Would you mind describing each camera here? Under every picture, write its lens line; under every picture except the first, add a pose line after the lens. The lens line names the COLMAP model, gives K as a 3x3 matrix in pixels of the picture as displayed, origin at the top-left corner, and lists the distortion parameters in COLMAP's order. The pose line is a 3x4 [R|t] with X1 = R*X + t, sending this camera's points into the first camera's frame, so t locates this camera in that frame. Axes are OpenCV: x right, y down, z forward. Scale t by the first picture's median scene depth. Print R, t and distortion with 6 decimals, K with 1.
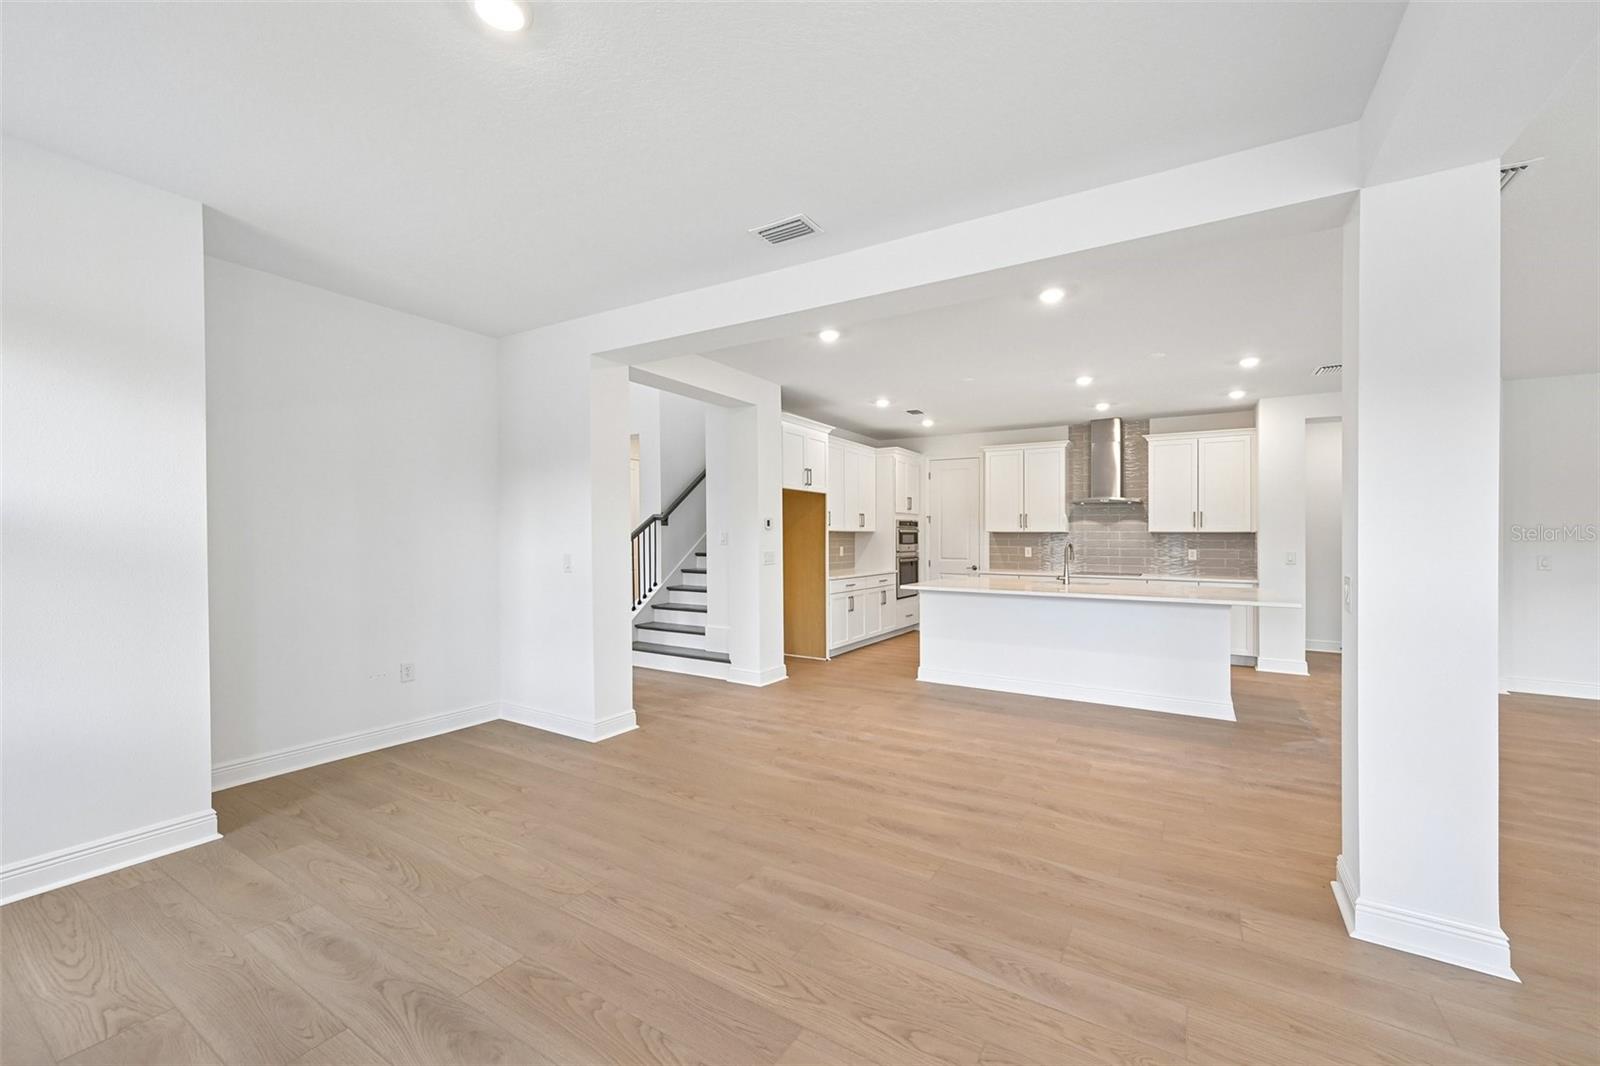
lens RADIAL K [[631.4, 0, 792.8], [0, 631.4, 538.1], [0, 0, 1]] dist [0.002148, -0.000596]
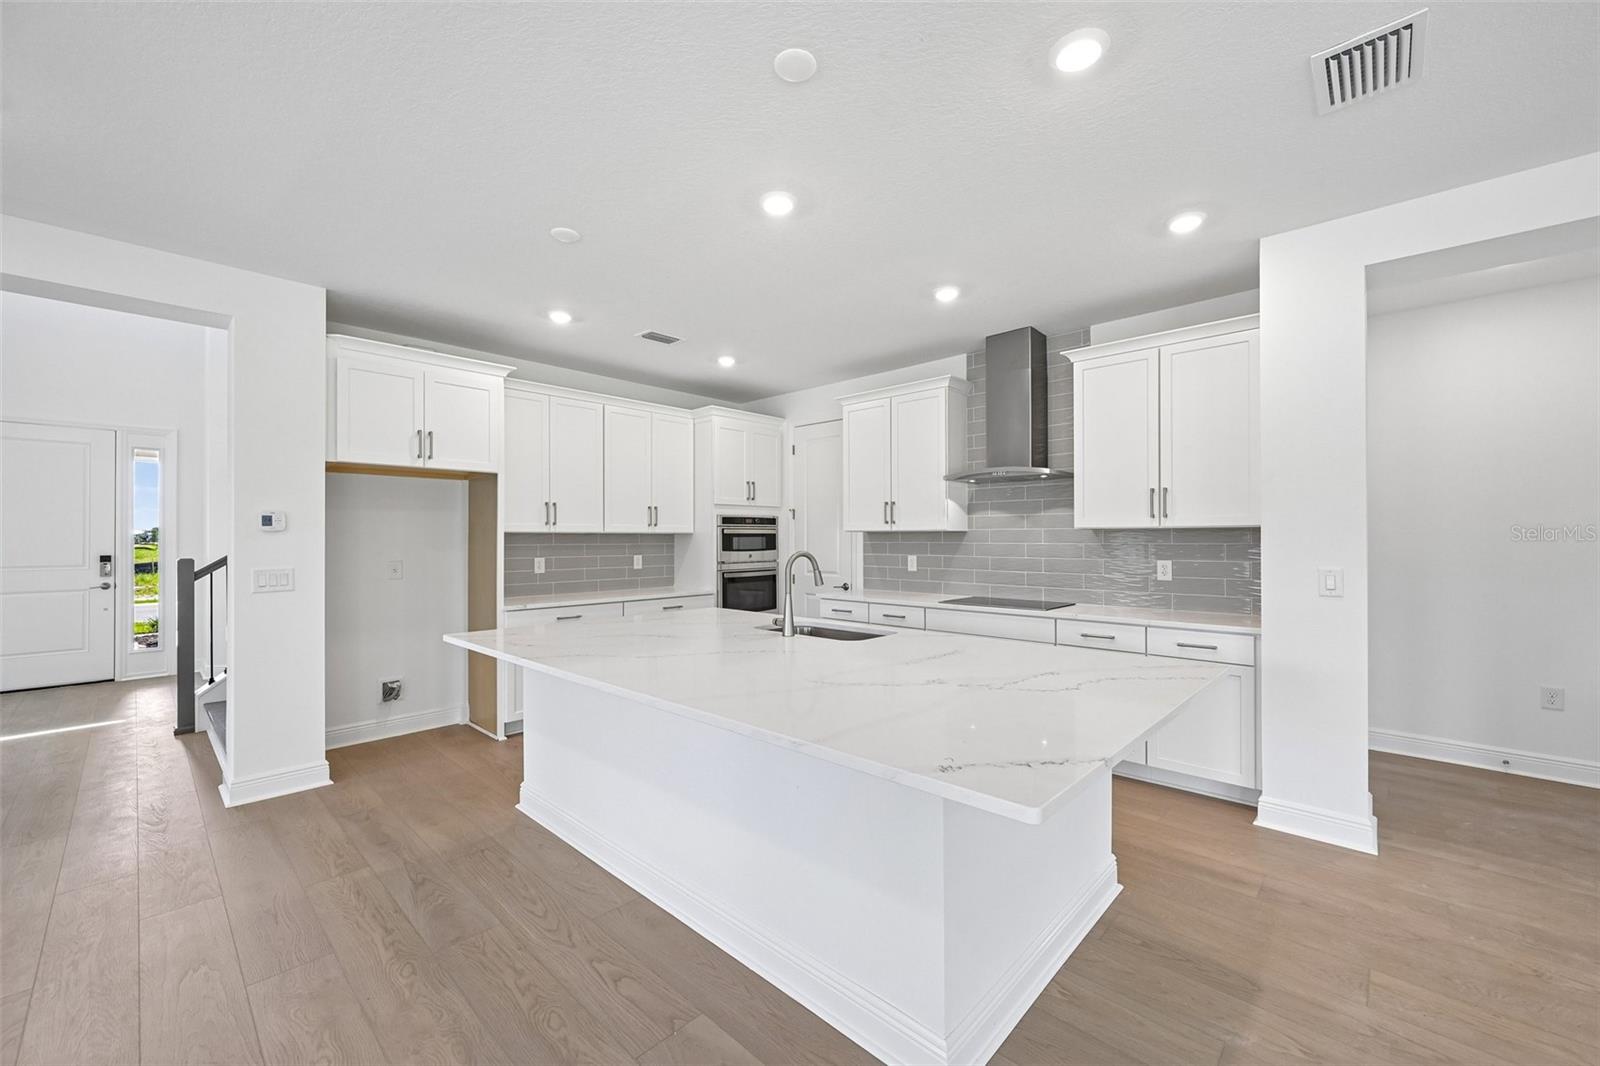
lens RADIAL K [[631.4, 0, 798.3], [0, 631.4, 541.3], [0, 0, 1]] dist [0.002148, -0.000596]
pose [[0.980592, -0.007406, -0.195920, 0.396652], [0.007850, 0.999968, 0.001487, -0.001413], [0.195902, -0.002996, 0.980619, 0.378114]]
